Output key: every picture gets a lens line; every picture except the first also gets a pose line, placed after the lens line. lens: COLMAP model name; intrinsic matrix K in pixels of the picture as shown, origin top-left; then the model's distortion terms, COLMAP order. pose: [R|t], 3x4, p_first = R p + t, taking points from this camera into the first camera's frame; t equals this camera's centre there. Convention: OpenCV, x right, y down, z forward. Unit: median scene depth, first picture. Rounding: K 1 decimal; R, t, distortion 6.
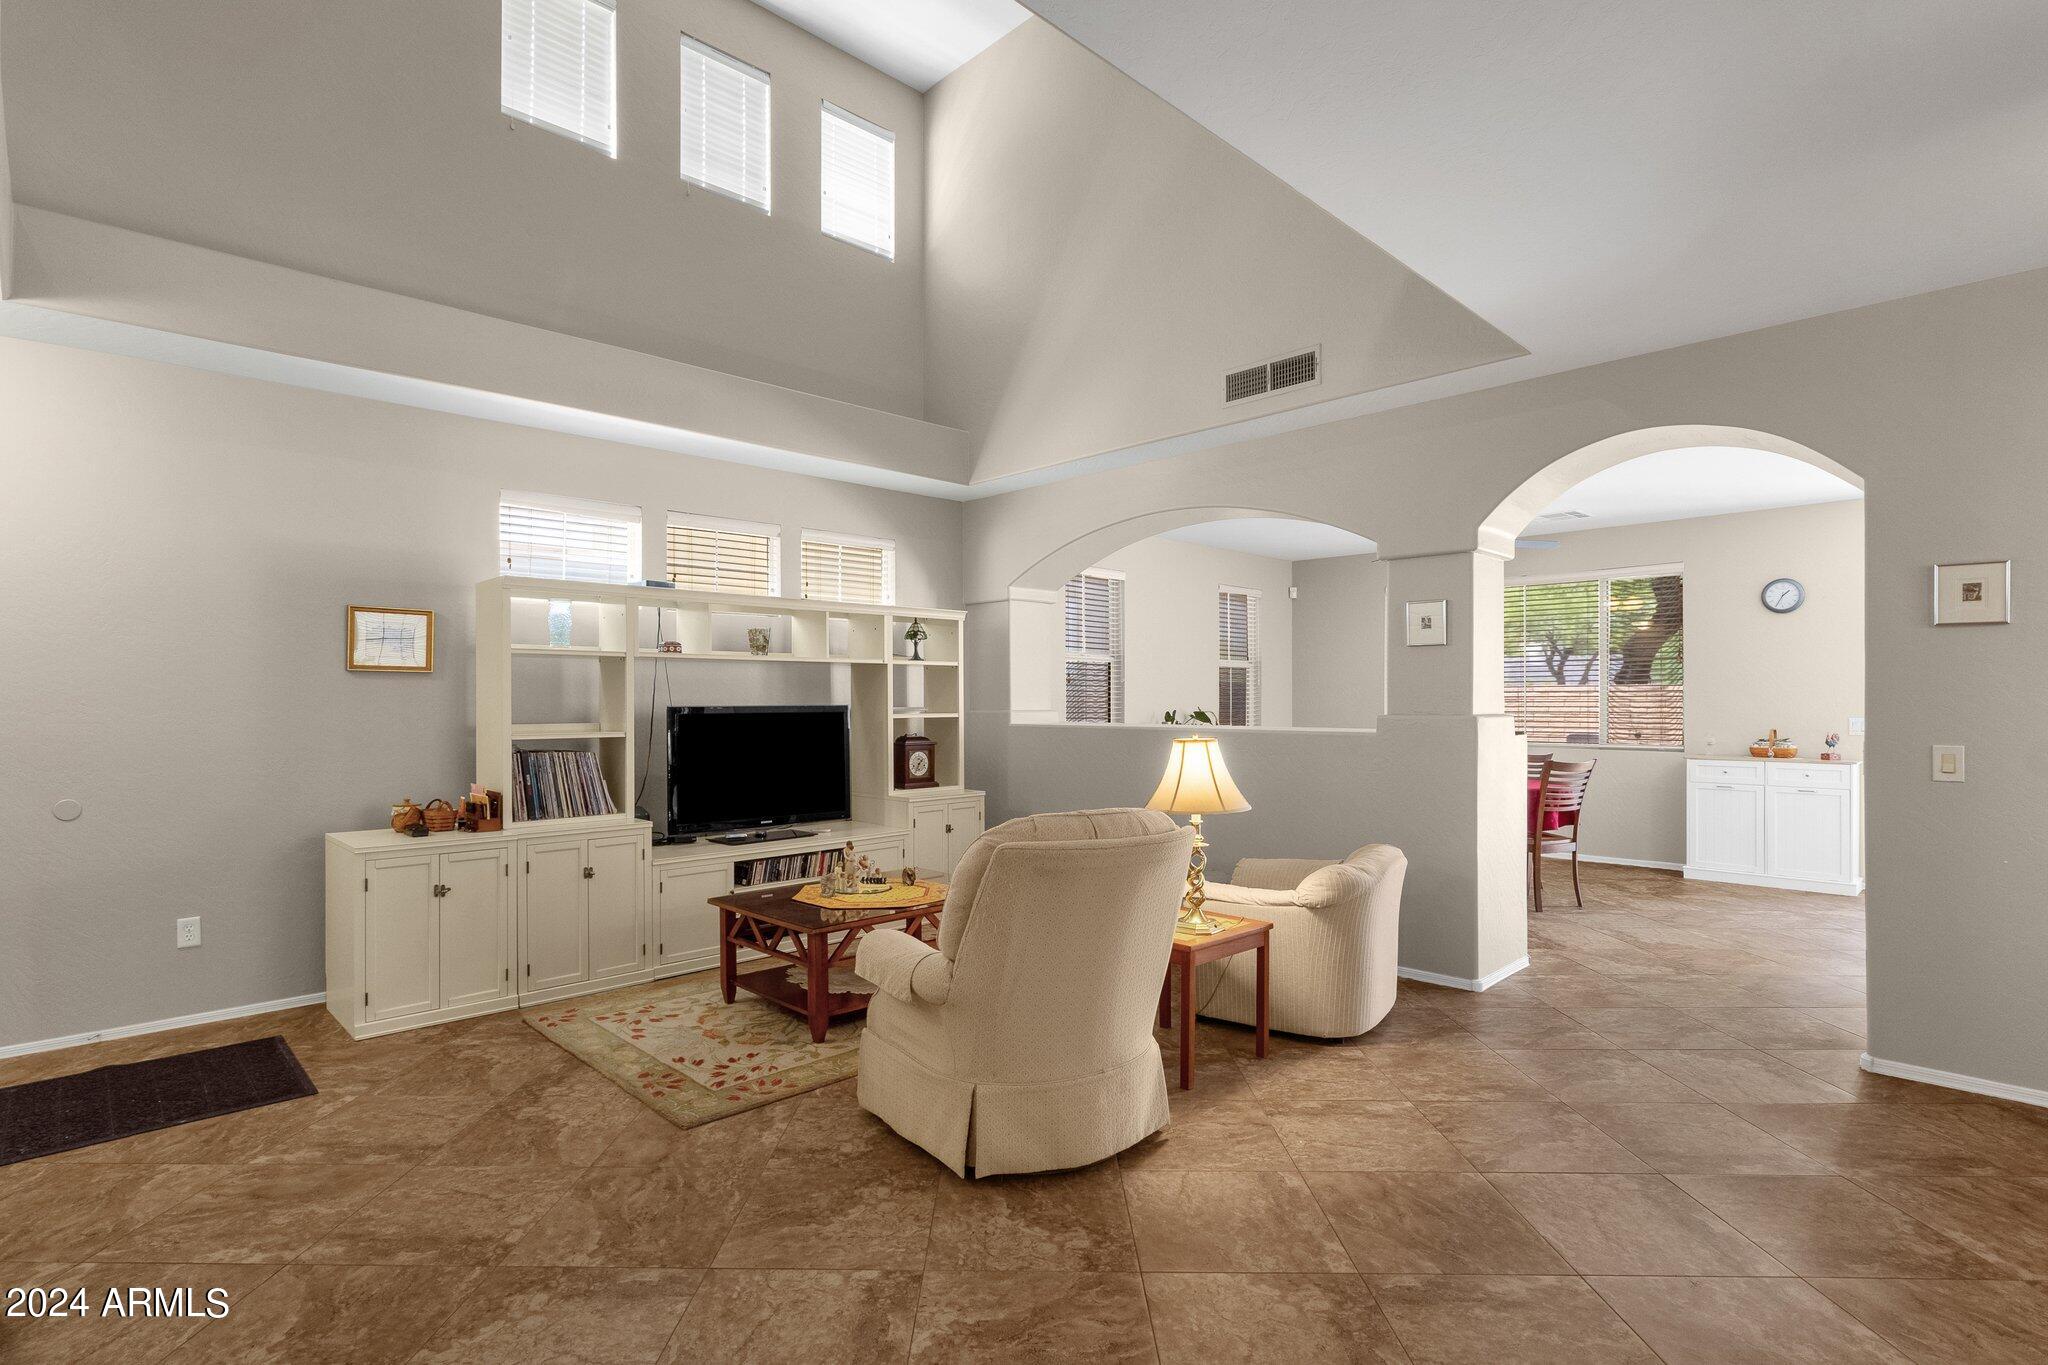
lens RADIAL K [[998.7, 0, 1018.2], [0, 998.7, 688.1], [0, 0, 1]] dist [0.000025, 0.000324]
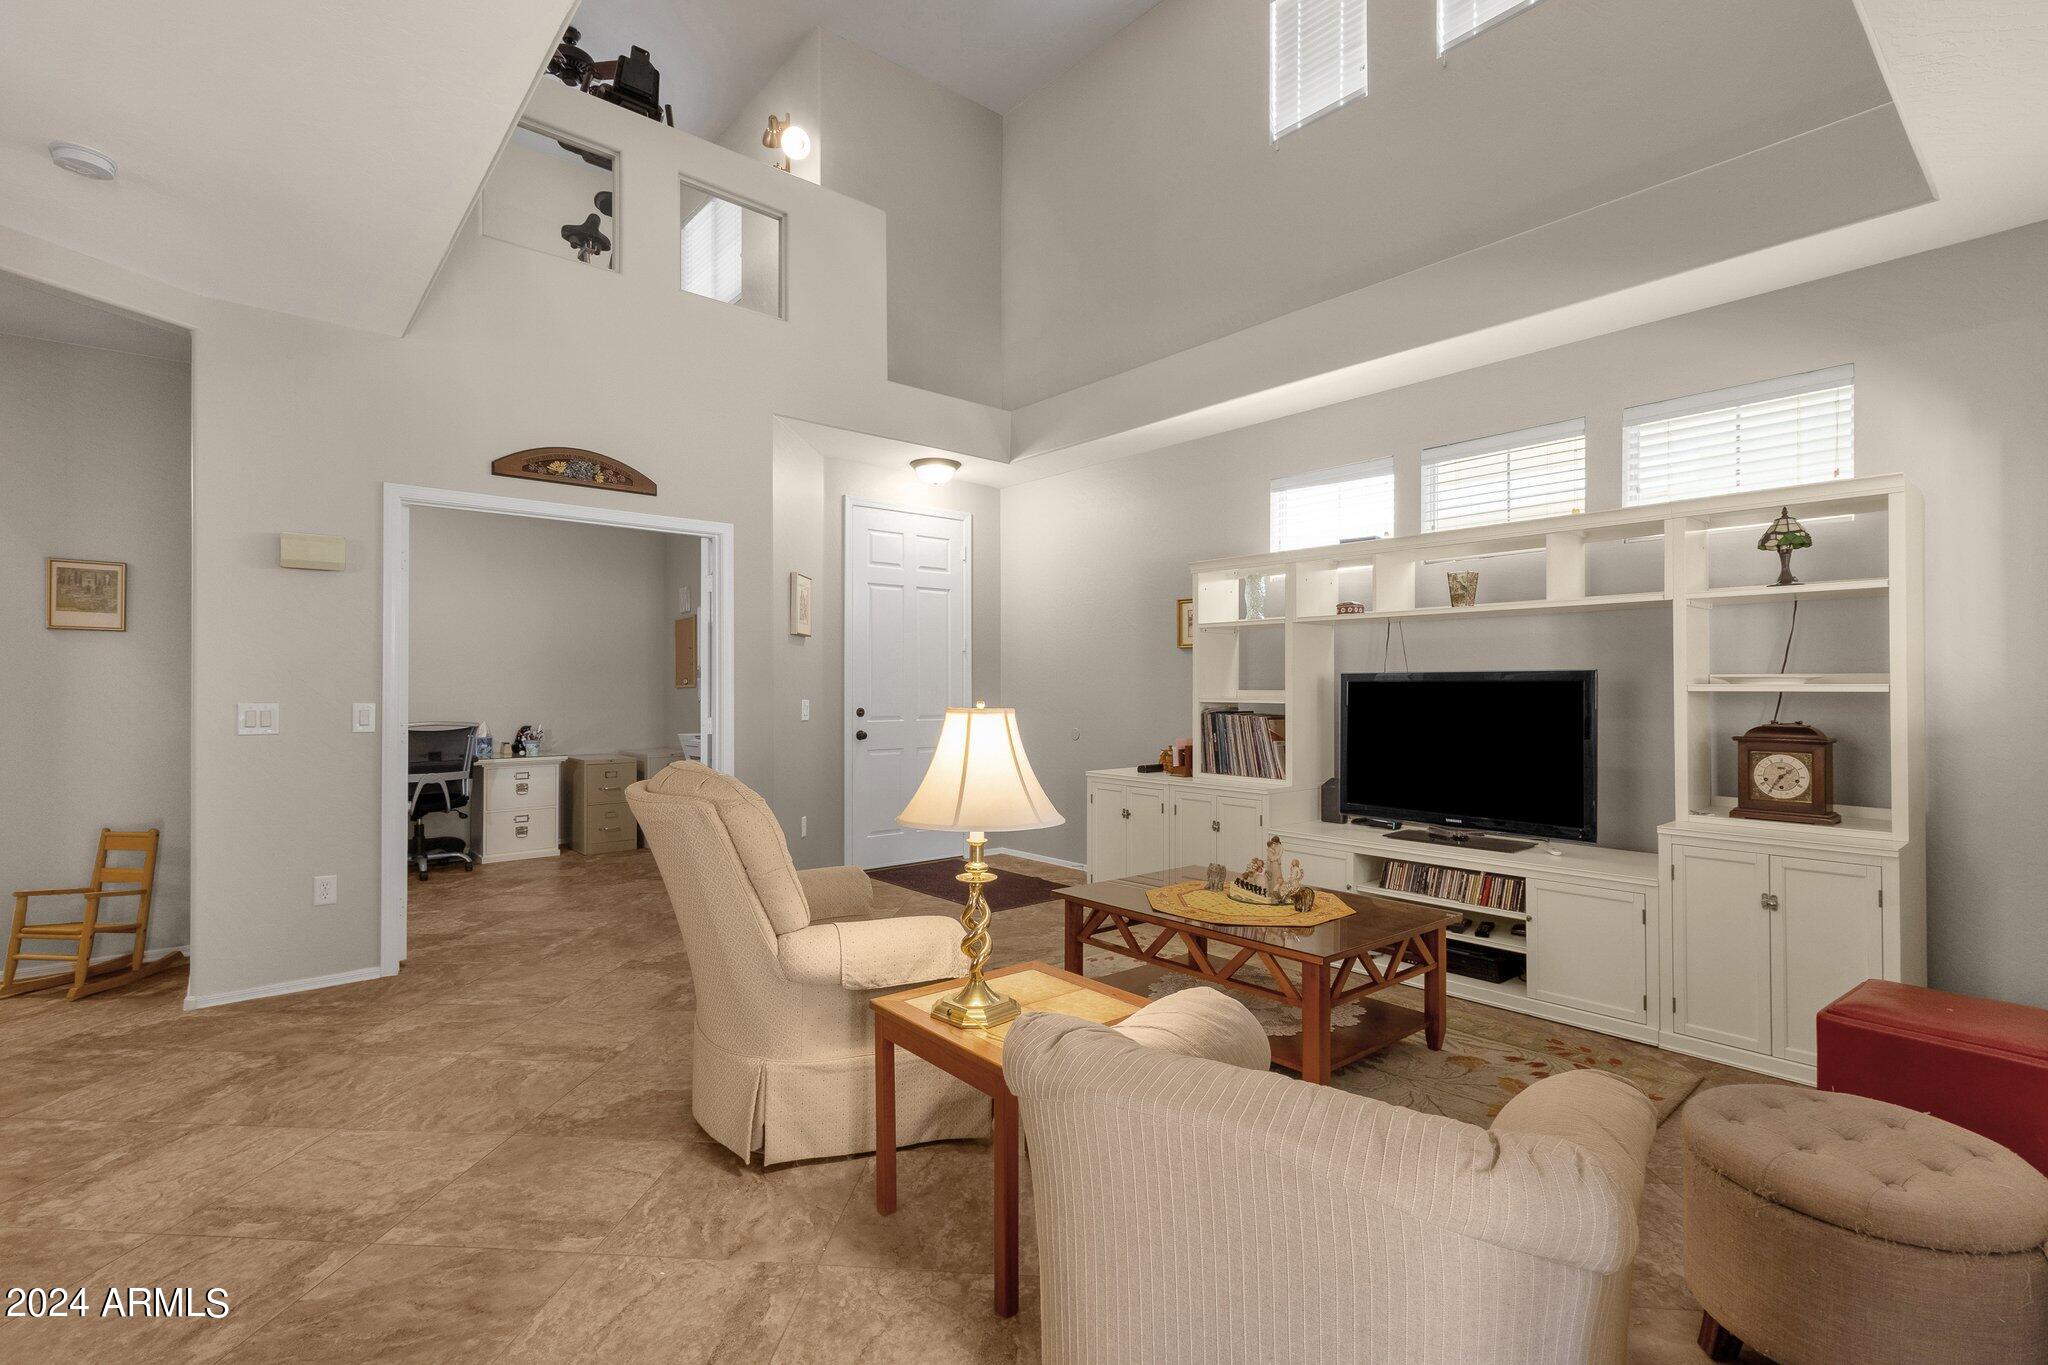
lens RADIAL K [[953.1, 0, 1024.0], [0, 953.1, 682.5], [0, 0, 1]] dist [0.001578, 0.000641]
pose [[-0.072212, -0.004179, -0.997381, 0.606964], [0.010913, 0.999928, -0.004980, 0.030927], [0.997330, -0.011244, -0.072161, 0.850385]]
